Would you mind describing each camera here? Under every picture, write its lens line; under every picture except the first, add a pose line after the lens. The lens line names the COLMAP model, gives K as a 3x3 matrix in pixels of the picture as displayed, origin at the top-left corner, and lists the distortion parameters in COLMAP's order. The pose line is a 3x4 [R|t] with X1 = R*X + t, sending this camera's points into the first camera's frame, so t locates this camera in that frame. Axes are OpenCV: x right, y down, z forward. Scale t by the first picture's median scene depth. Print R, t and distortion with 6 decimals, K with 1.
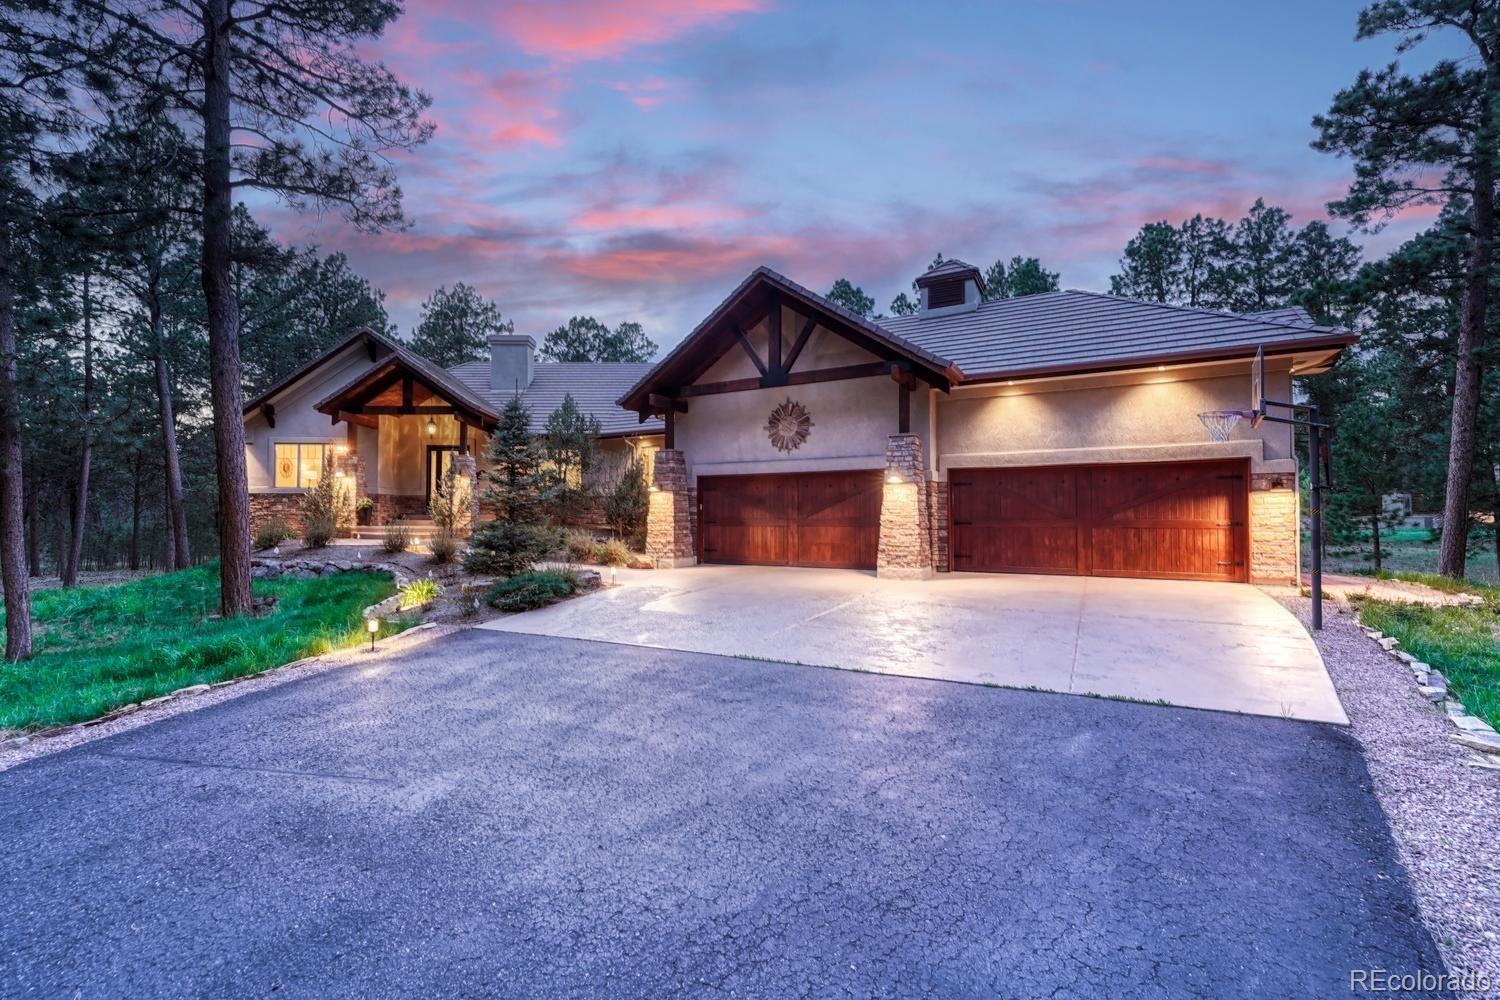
lens RADIAL K [[635.9, 0, 750.0], [0, 635.9, 500.0], [0, 0, 1]] dist [-0.010436, 0.007757]
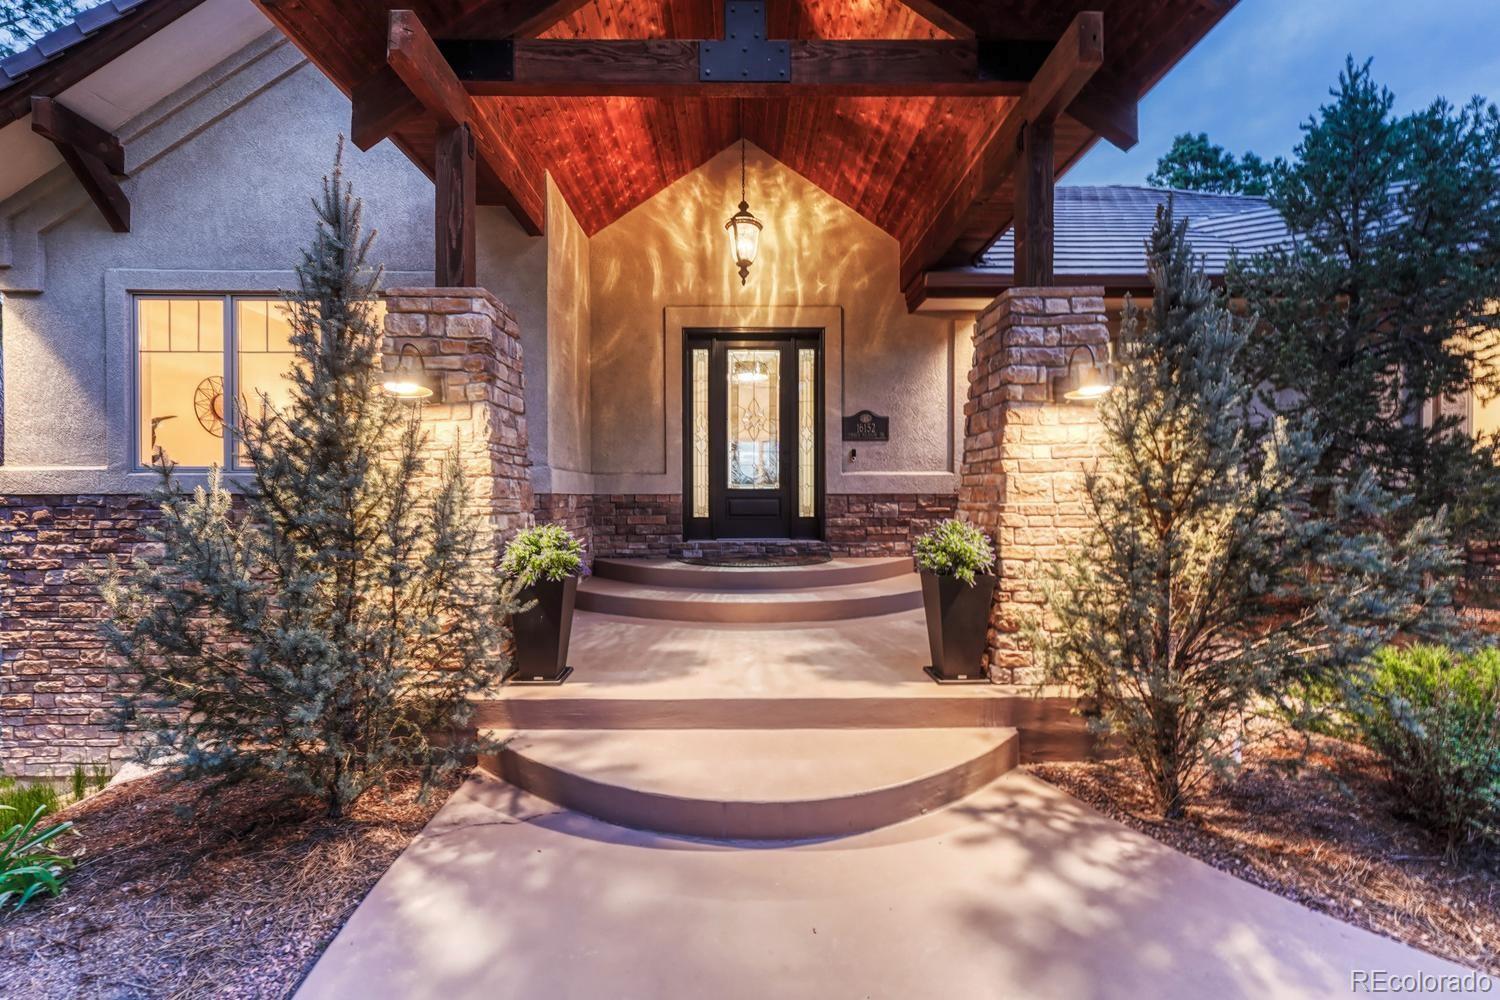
lens RADIAL K [[599.3, 0, 750.0], [0, 599.3, 500.0], [0, 0, 1]] dist [-0.001431, -0.000092]
pose [[0.999070, 0.000932, -0.043108, -0.510545], [0.000237, 0.999633, 0.027104, -0.013525], [0.043118, -0.027089, 0.998703, 0.786156]]
